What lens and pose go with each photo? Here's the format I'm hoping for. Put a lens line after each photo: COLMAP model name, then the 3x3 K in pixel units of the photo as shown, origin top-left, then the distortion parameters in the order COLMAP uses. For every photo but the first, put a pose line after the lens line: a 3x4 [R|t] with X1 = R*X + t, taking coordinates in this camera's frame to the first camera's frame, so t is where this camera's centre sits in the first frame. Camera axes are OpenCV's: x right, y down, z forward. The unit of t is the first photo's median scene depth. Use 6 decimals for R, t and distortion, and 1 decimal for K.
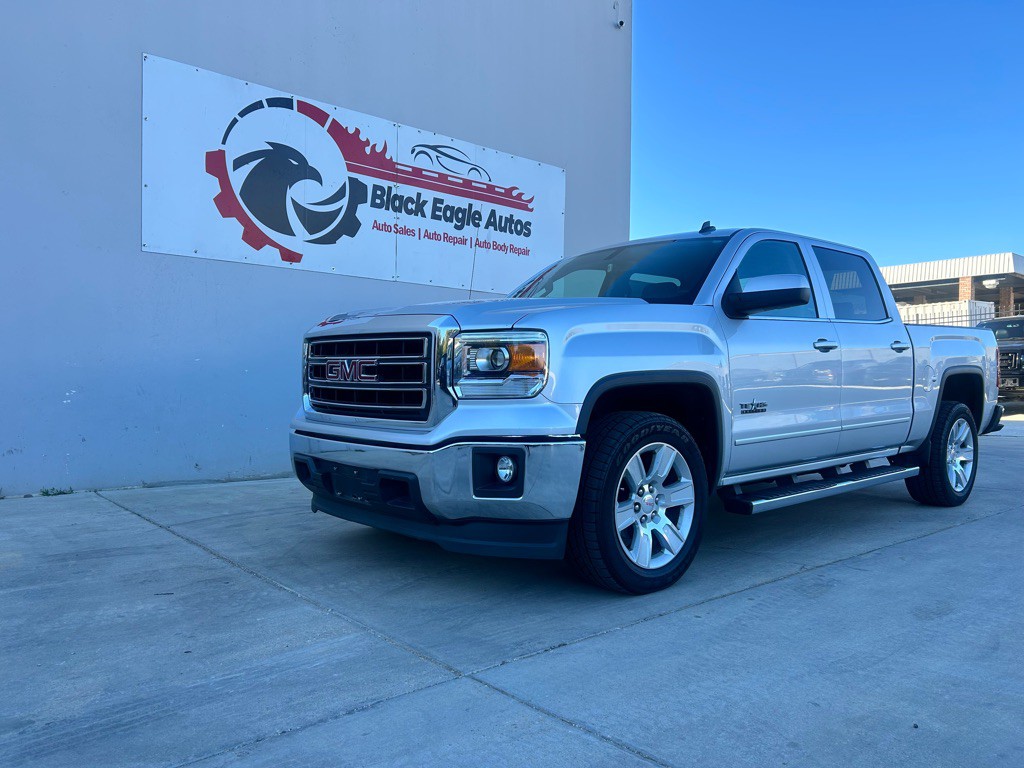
lens RADIAL K [[772.3, 0, 512.1], [0, 772.3, 402.4], [0, 0, 1]] dist [0.040692, -0.052265]
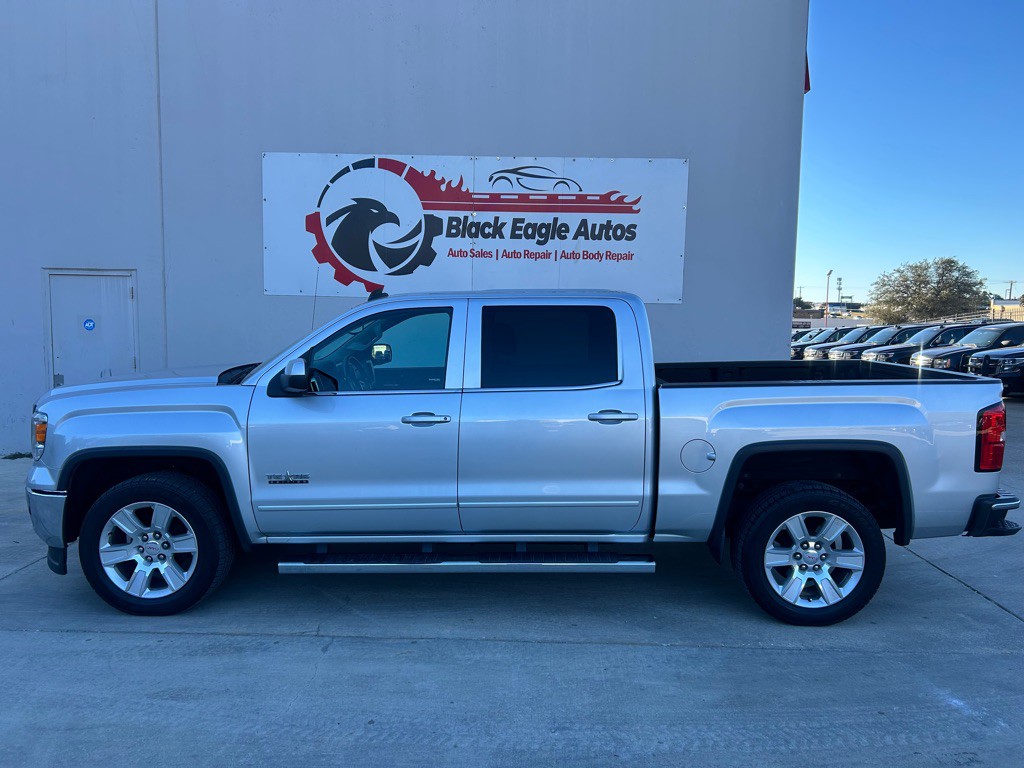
lens RADIAL K [[762.8, 0, 509.5], [0, 762.8, 399.4], [0, 0, 1]] dist [0.097428, -0.137917]
pose [[0.734147, 0.072665, -0.675091, 0.674747], [-0.023628, 0.996389, 0.081554, -0.107473], [0.678579, -0.043922, 0.733213, 0.218744]]
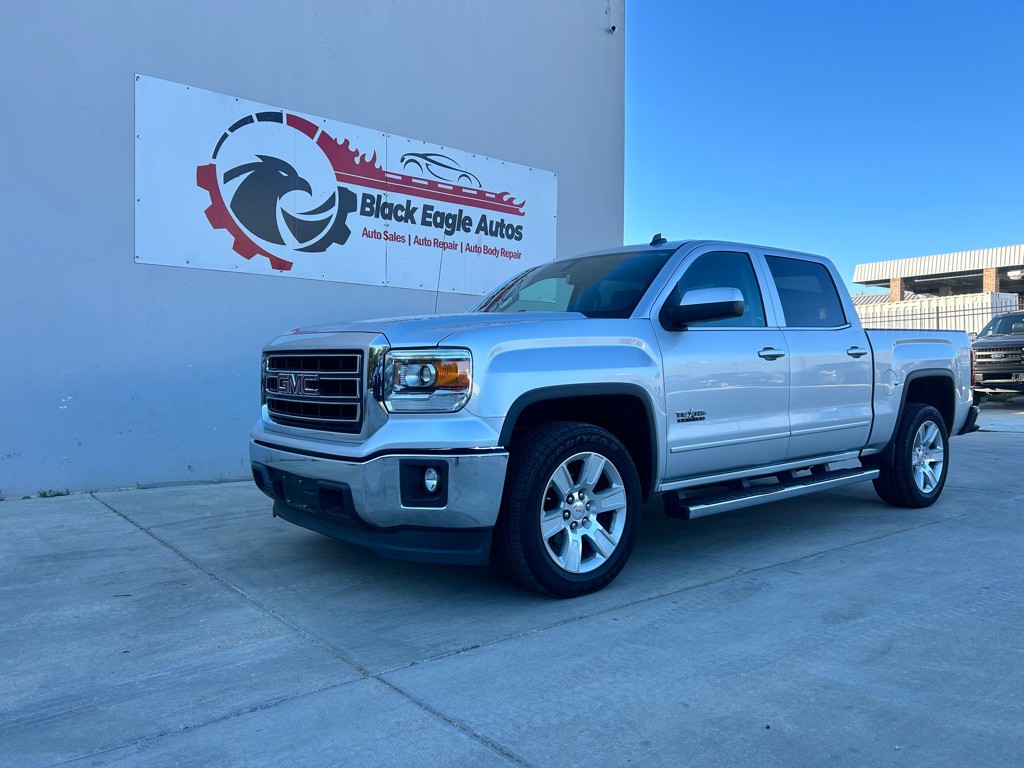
lens RADIAL K [[771.6, 0, 516.5], [0, 771.6, 393.5], [0, 0, 1]] dist [0.041749, -0.054859]
pose [[0.999464, -0.004527, -0.032421, 0.057750], [0.004463, 0.999988, -0.002052, -0.011875], [0.032430, 0.001906, 0.999472, -0.022627]]
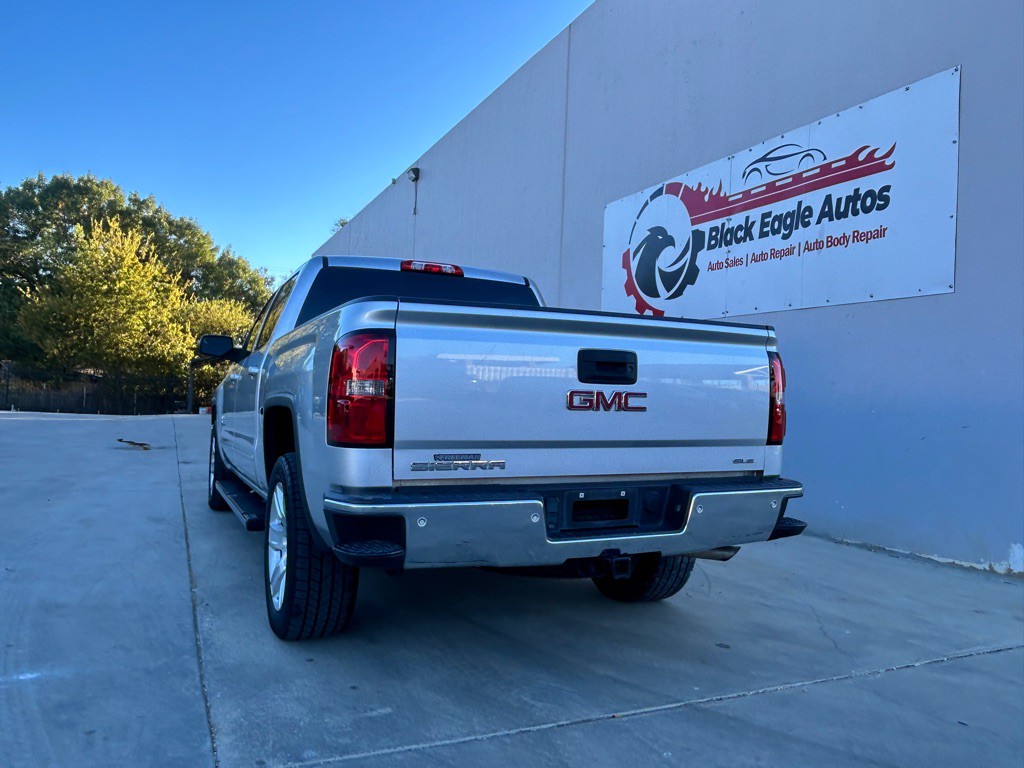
lens RADIAL K [[763.8, 0, 512.0], [0, 763.8, 384.0], [0, 0, 1]] dist [0.001121, -0.012481]
pose [[-0.284980, -0.034865, -0.957899, 0.858607], [-0.061373, 0.997951, -0.018064, -0.041404], [0.956567, 0.053642, -0.286536, 1.054957]]
